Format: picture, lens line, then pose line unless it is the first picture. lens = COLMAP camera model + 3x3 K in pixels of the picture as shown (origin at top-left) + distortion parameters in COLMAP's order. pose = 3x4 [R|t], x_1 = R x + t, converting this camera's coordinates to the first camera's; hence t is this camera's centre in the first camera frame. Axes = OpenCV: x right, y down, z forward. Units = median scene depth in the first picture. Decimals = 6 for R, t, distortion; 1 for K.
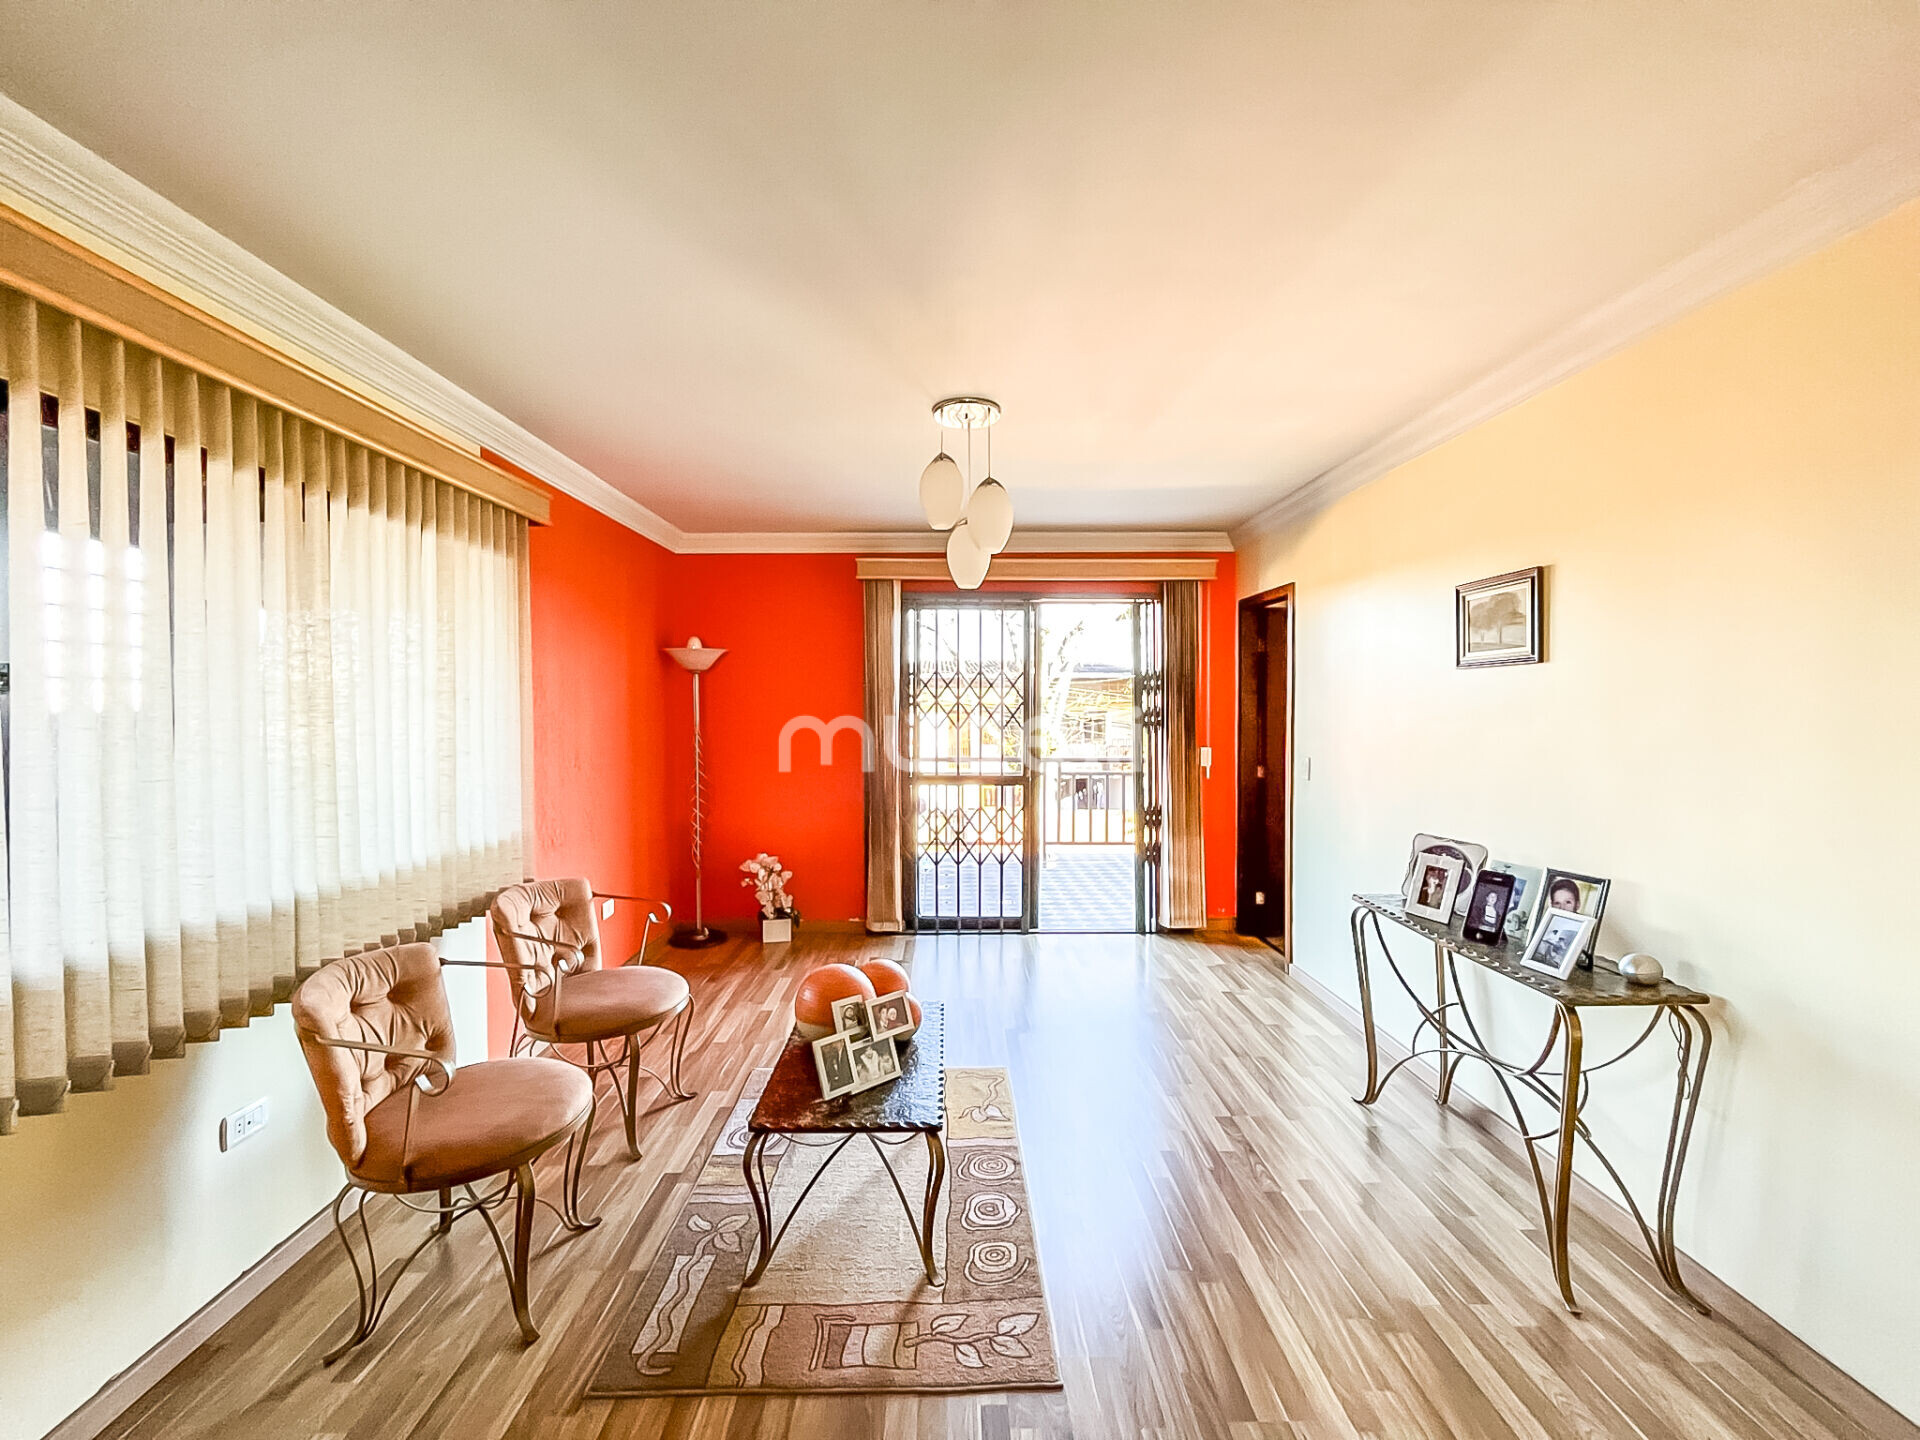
lens RADIAL K [[778.6, 0, 965.5], [0, 778.6, 714.2], [0, 0, 1]] dist [-0.005862, 0.000299]
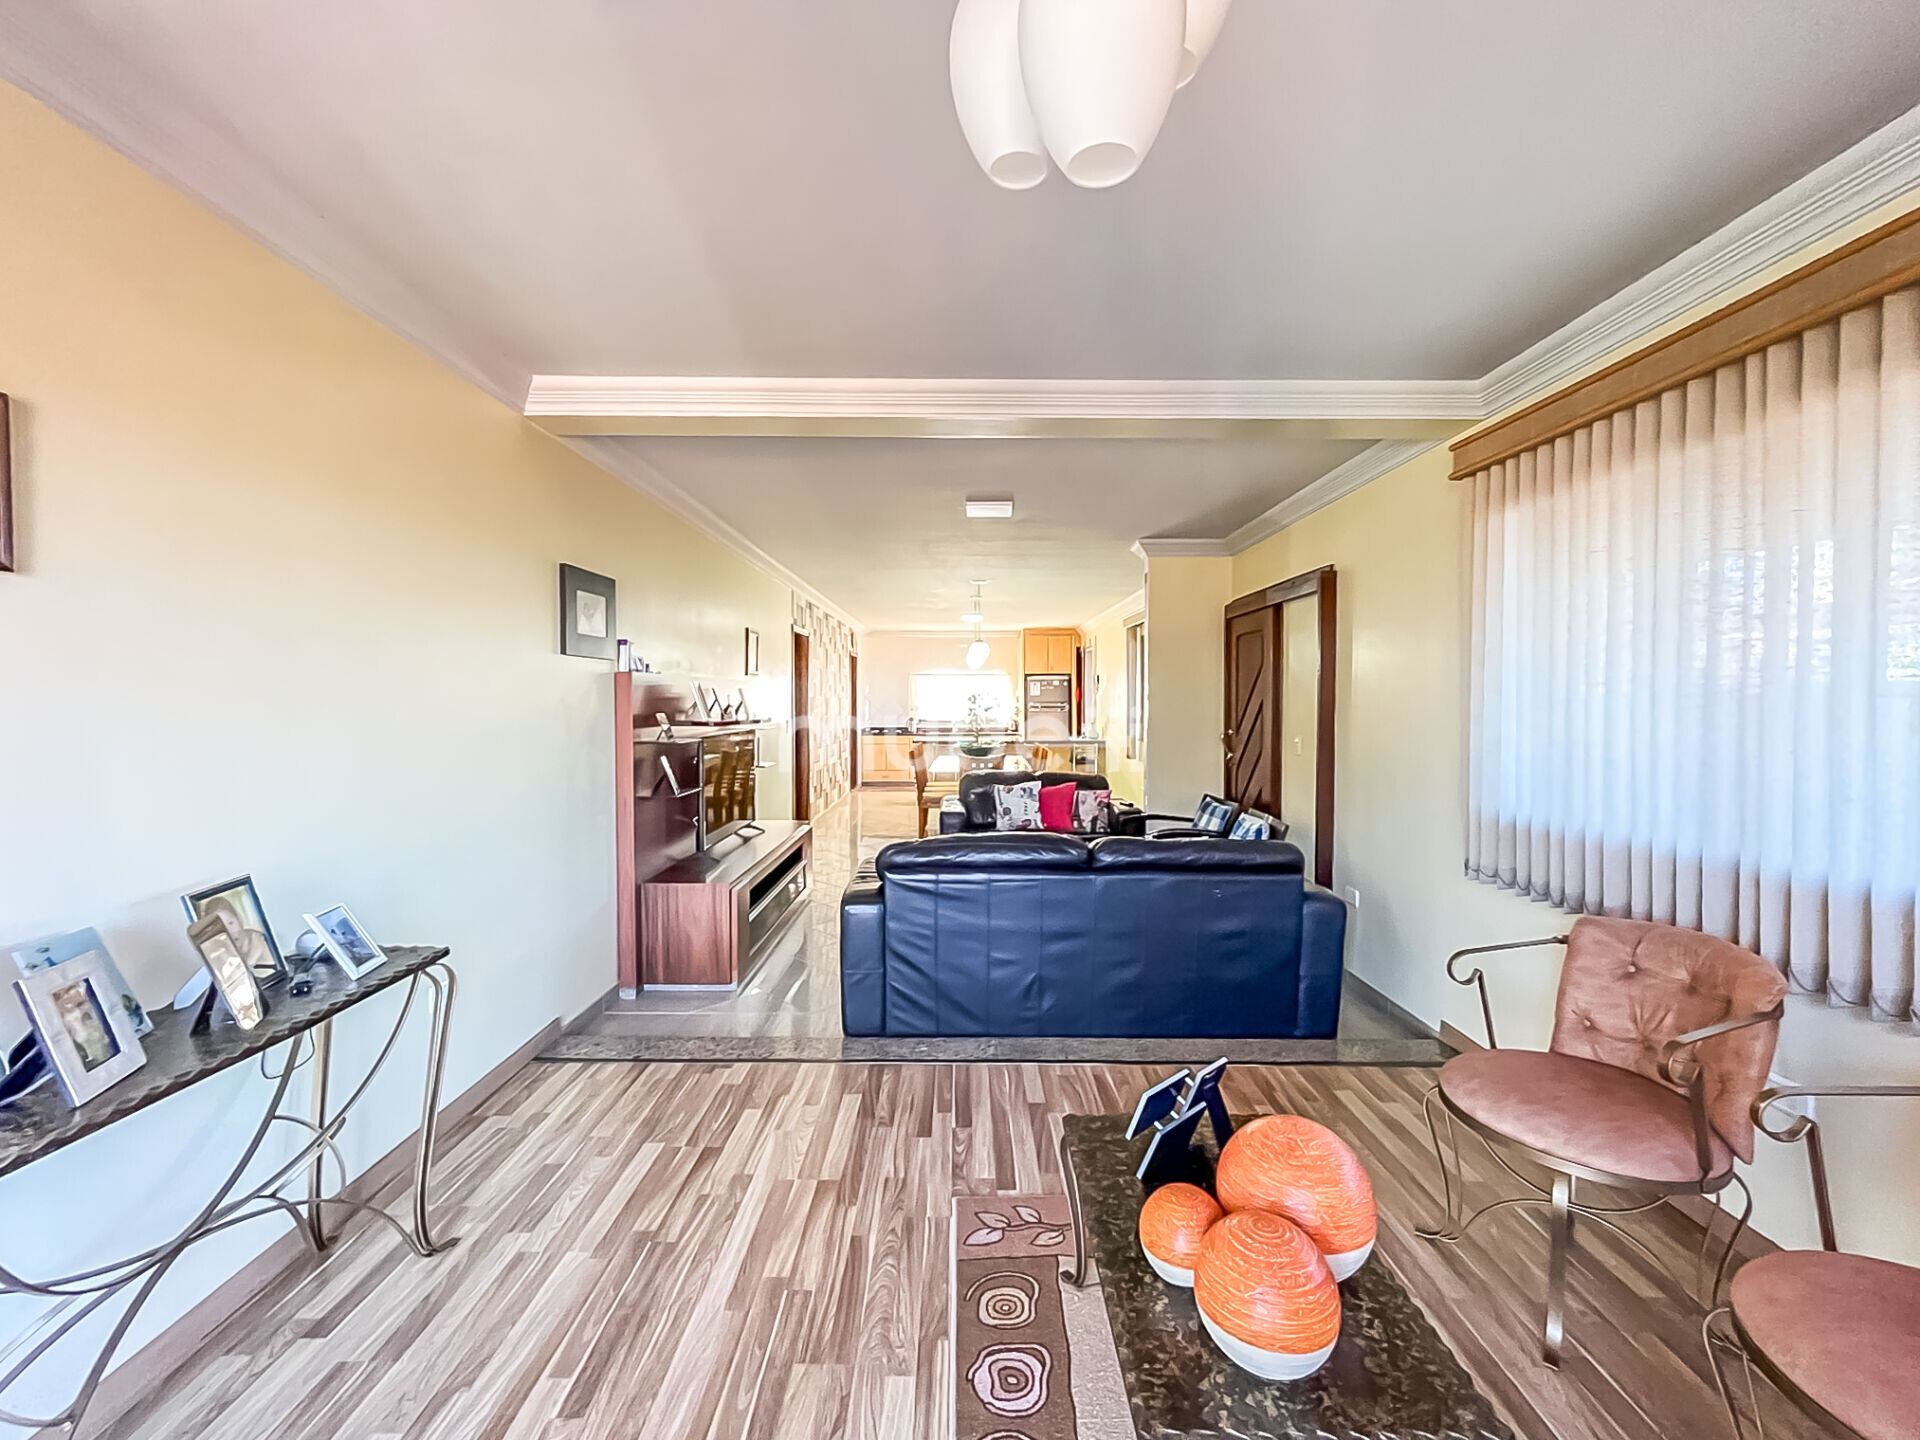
lens RADIAL K [[778.6, 0, 956.2], [0, 778.6, 710.5], [0, 0, 1]] dist [-0.005862, 0.000299]
pose [[-0.999414, -0.012790, 0.031735, 0.081942], [-0.011866, 0.999504, 0.029160, 0.013484], [-0.032092, 0.028766, -0.999071, 2.068090]]
